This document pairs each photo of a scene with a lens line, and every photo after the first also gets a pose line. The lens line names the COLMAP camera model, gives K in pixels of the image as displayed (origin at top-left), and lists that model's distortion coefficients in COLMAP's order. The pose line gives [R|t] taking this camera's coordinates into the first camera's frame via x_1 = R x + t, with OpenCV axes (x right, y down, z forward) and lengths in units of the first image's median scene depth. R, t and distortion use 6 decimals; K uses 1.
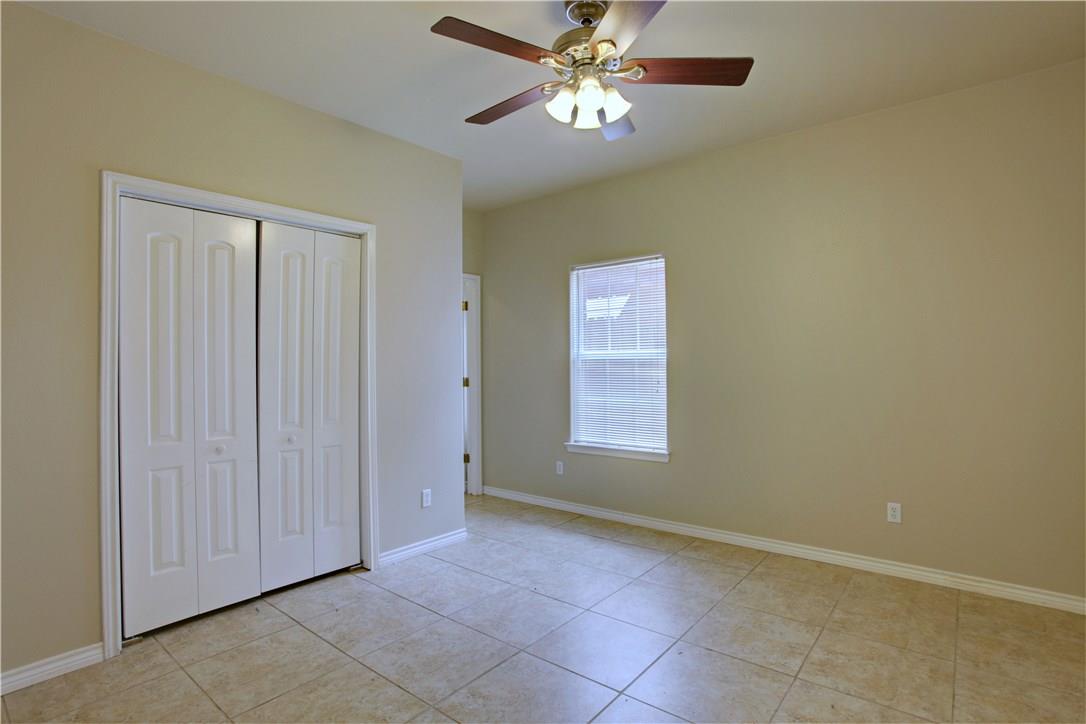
lens RADIAL K [[547.5, 0, 545.8], [0, 547.5, 358.6], [0, 0, 1]] dist [-0.079751, 0.039916]
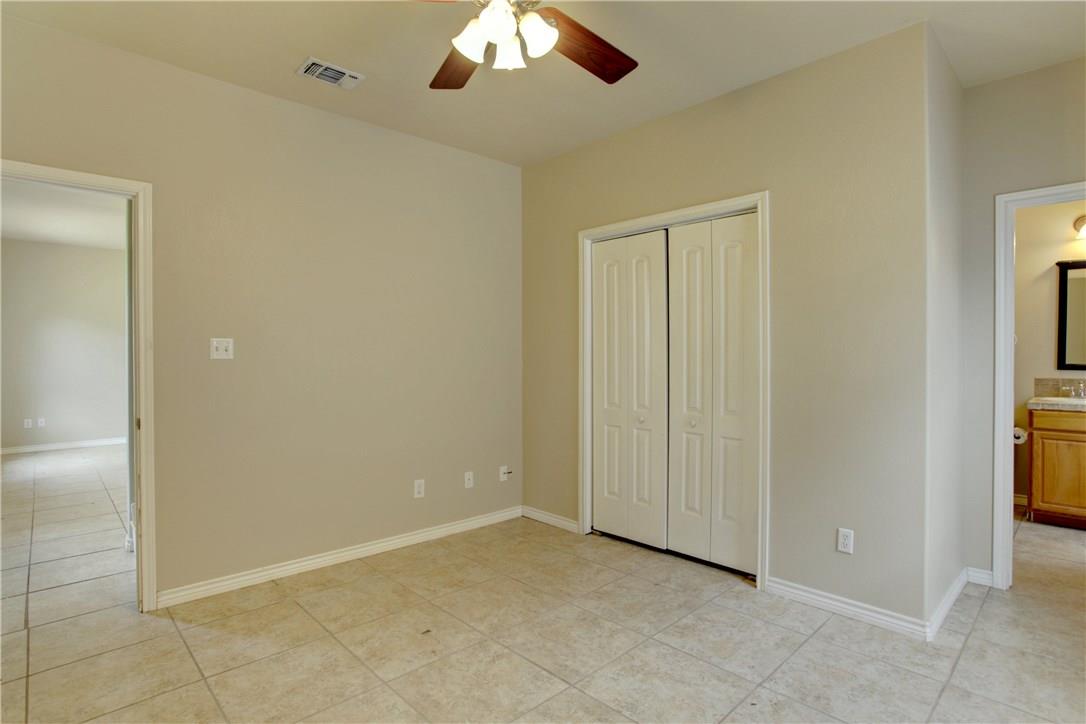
lens RADIAL K [[547.5, 0, 545.8], [0, 547.5, 358.6], [0, 0, 1]] dist [-0.079751, 0.039916]
pose [[-0.122790, 0.017689, -0.992275, 0.643632], [0.008728, 0.999822, 0.016743, 0.001094], [0.992394, -0.006605, -0.122923, 0.851689]]
